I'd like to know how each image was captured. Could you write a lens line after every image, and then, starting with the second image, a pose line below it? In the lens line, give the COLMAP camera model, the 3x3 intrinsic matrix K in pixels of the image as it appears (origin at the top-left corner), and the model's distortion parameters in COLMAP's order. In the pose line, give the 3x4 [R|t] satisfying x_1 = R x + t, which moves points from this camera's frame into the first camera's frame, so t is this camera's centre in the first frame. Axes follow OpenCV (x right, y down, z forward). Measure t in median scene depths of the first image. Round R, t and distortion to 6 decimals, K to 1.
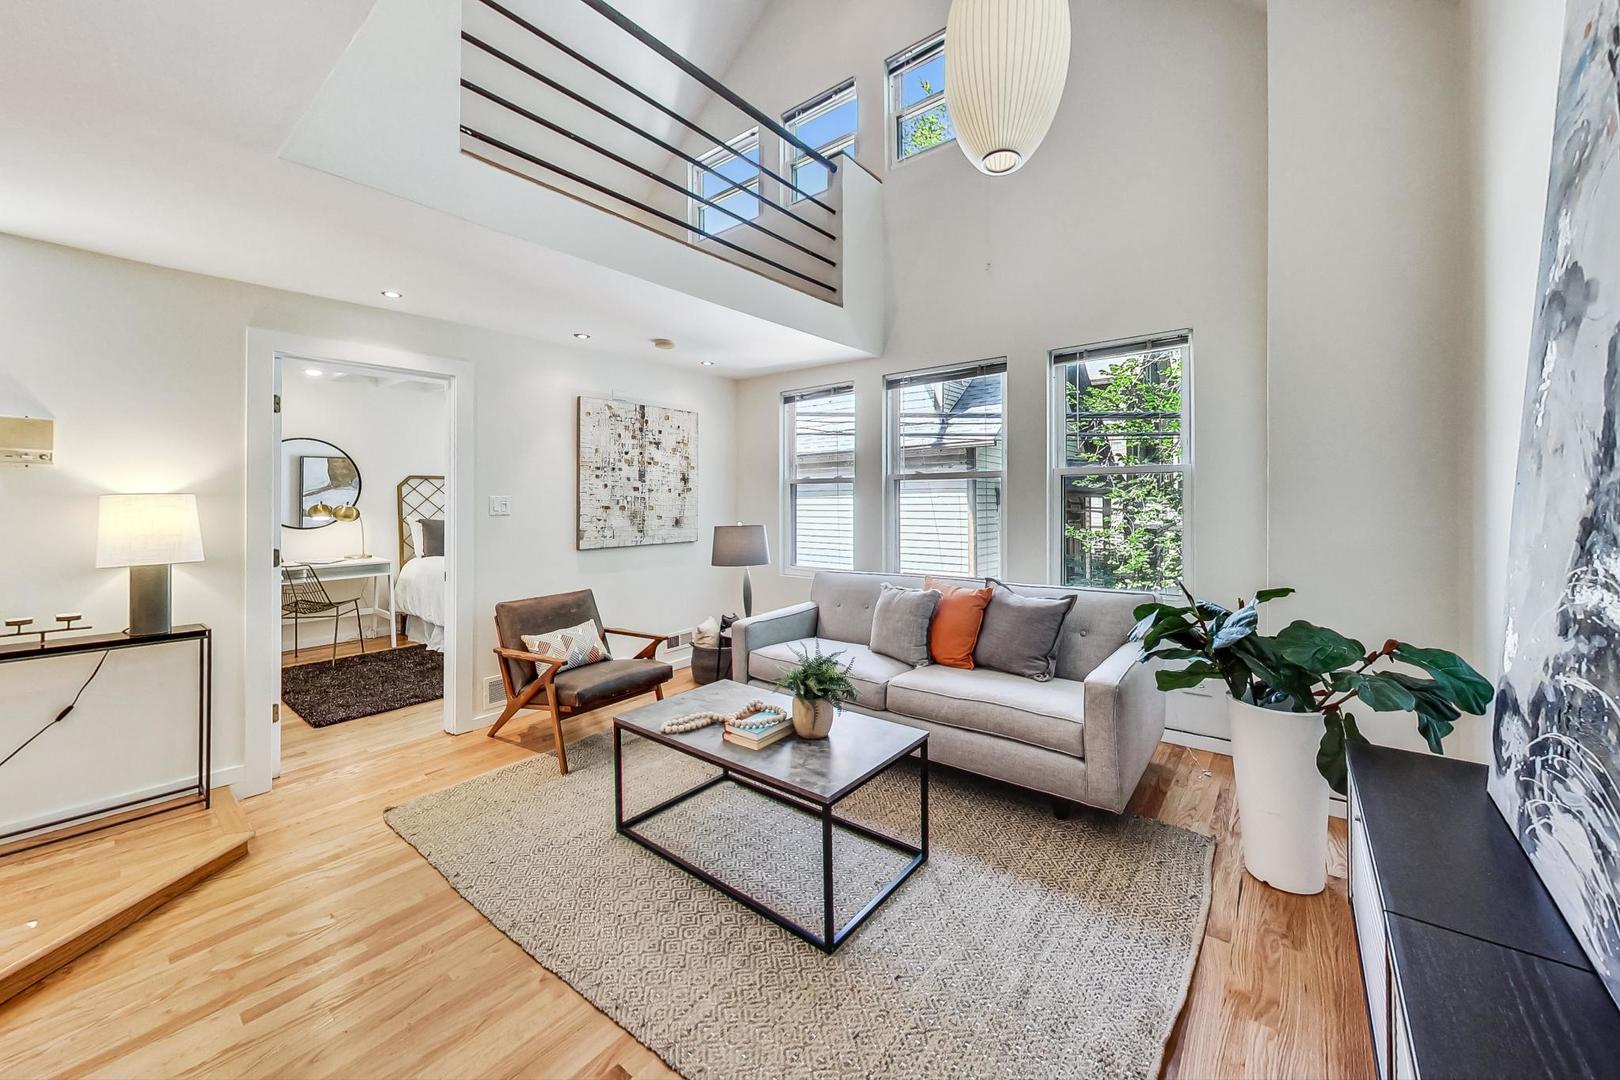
lens RADIAL K [[619.5, 0, 805.6], [0, 619.5, 492.4], [0, 0, 1]] dist [0.000745, -0.000009]
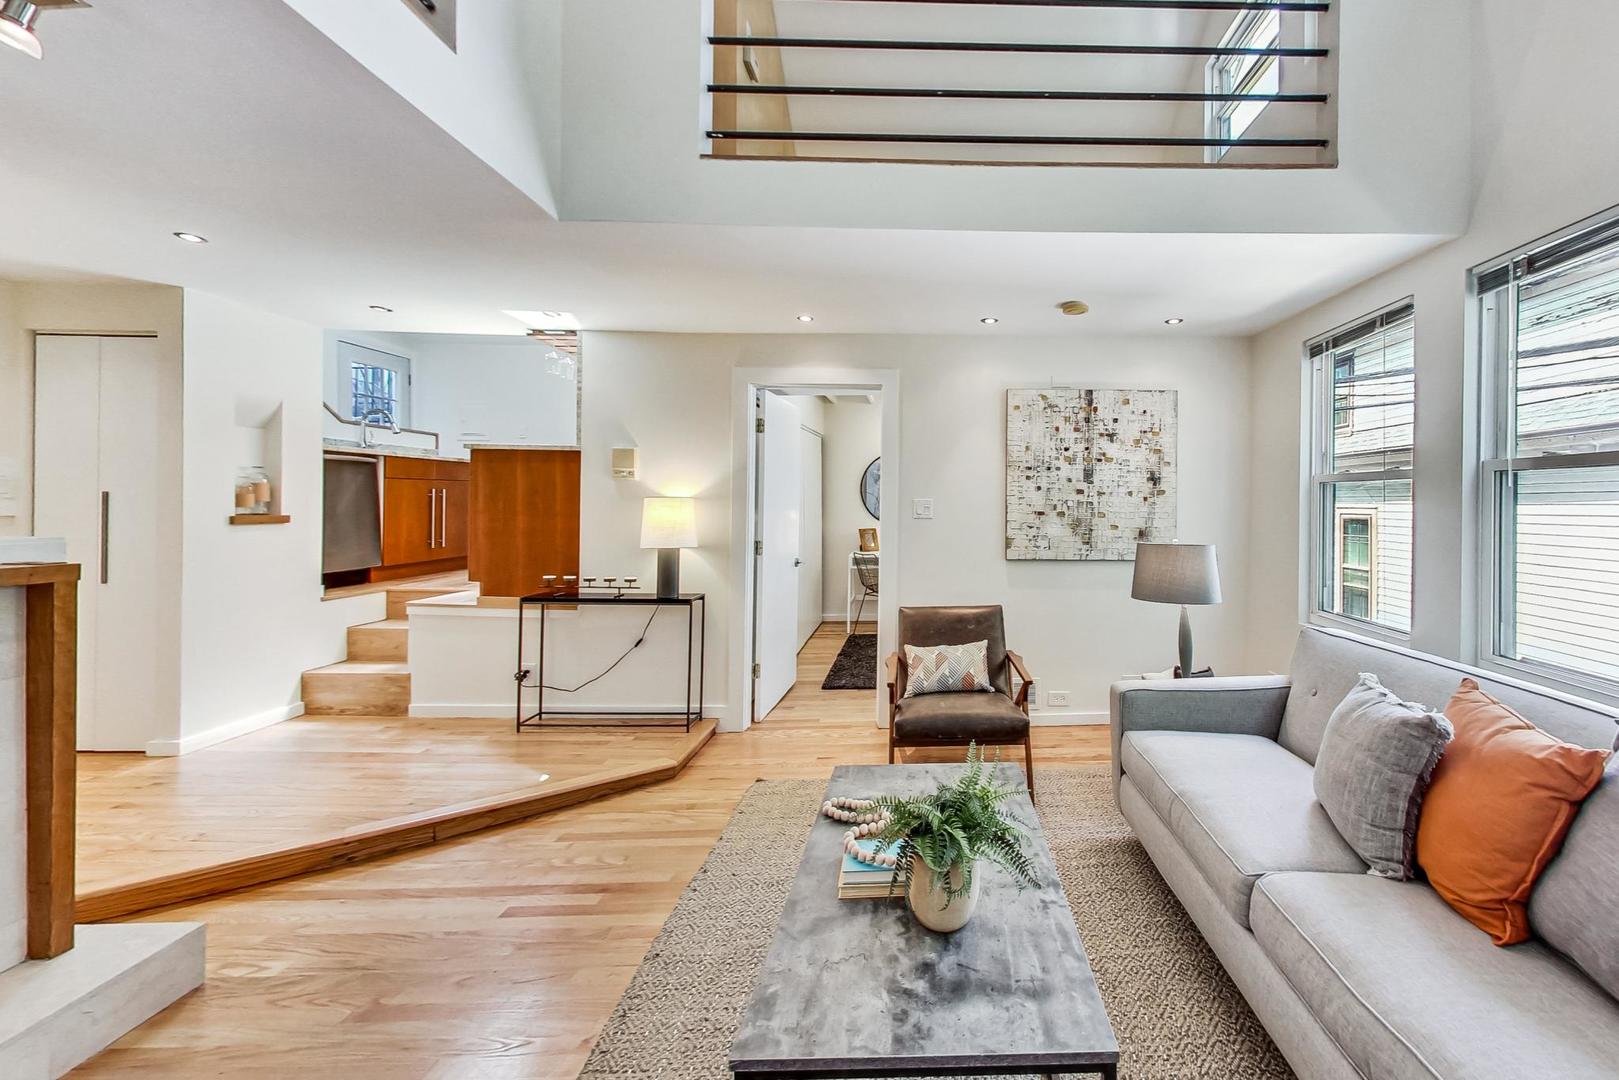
lens RADIAL K [[621.4, 0, 809.5], [0, 621.4, 502.4], [0, 0, 1]] dist [0.001977, -0.000116]
pose [[0.648718, 0.005701, -0.761008, 0.133131], [0.002036, 0.999955, 0.009226, 0.000221], [0.761026, -0.007535, 0.648677, 0.194223]]
